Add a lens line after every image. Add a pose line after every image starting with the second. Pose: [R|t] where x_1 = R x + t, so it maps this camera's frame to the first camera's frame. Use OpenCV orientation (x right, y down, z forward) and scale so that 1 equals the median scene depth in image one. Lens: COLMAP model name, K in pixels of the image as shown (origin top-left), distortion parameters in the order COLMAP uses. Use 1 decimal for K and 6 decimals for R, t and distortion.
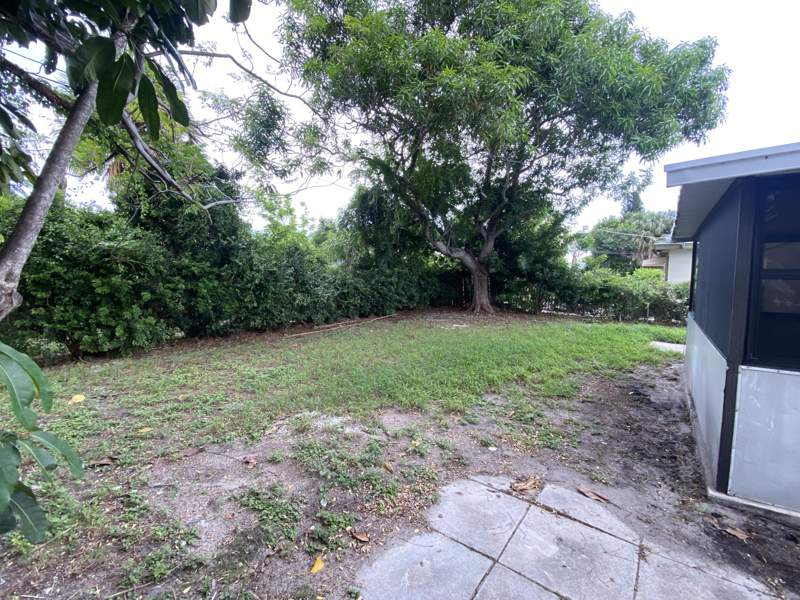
lens RADIAL K [[321.7, 0, 399.8], [0, 321.7, 301.0], [0, 0, 1]] dist [-0.000056, 0.000003]
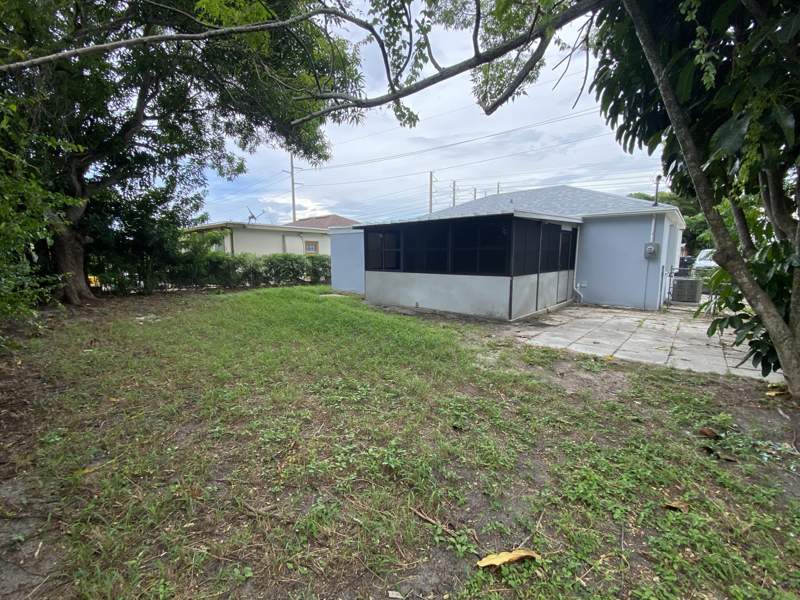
lens RADIAL K [[321.7, 0, 399.5], [0, 321.7, 298.7], [0, 0, 1]] dist [-0.000056, 0.000003]
pose [[0.115541, -0.139192, 0.983502, -1.848278], [0.074360, 0.988567, 0.131173, -0.056497], [-0.990515, 0.057978, 0.124570, 1.478541]]
